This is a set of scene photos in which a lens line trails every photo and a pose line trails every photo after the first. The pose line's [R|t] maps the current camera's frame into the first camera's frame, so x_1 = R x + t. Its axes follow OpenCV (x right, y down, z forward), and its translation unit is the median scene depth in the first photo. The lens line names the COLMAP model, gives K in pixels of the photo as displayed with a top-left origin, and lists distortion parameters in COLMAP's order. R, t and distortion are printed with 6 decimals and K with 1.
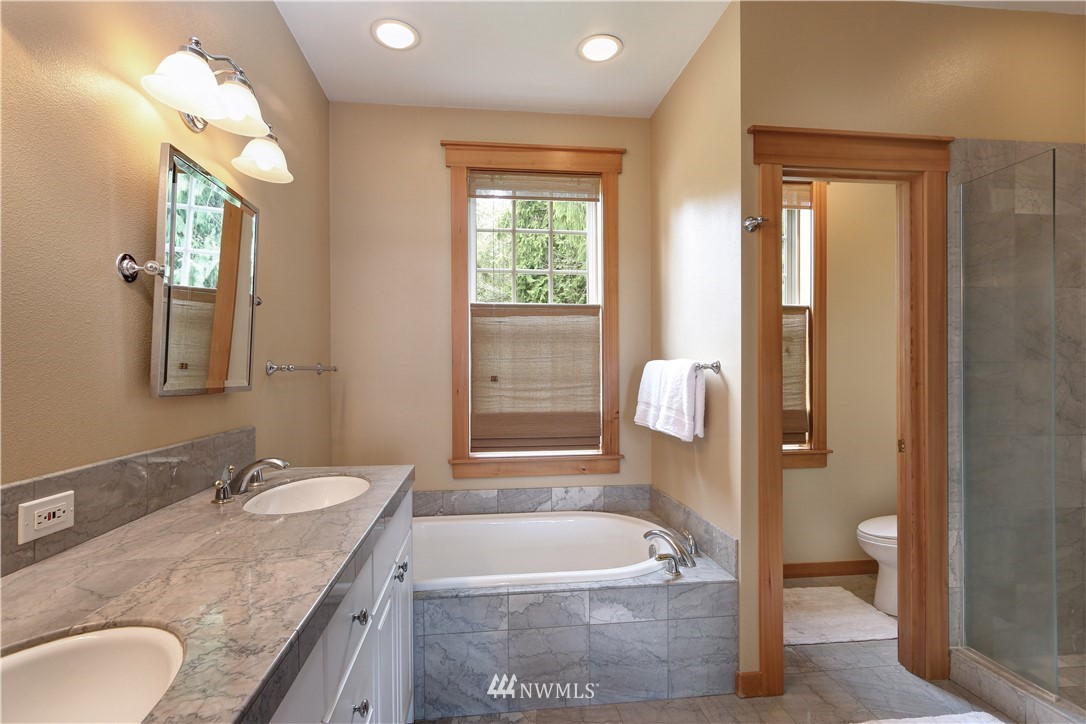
lens RADIAL K [[502.3, 0, 540.1], [0, 502.3, 365.1], [0, 0, 1]] dist [-0.017443, 0.001750]
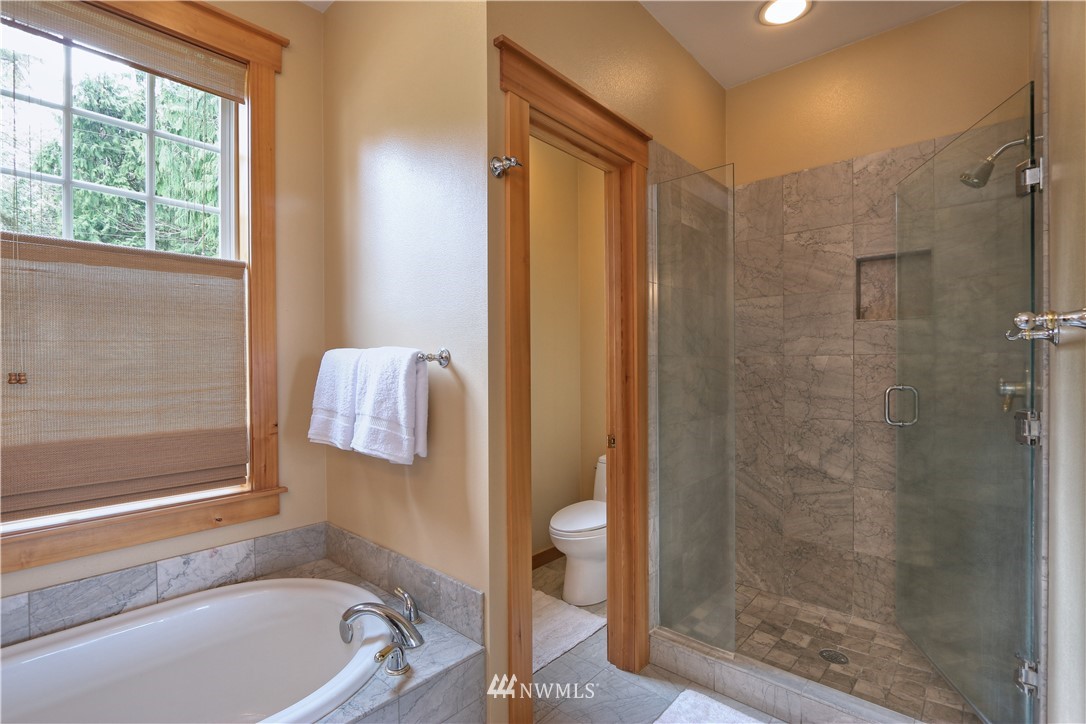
lens RADIAL K [[502.3, 0, 540.6], [0, 502.3, 367.9], [0, 0, 1]] dist [-0.017443, 0.001750]
pose [[0.758617, -0.005028, 0.651517, -0.016385], [-0.007659, 0.999832, 0.016635, 0.004176], [-0.651491, -0.017610, 0.758452, 0.329738]]
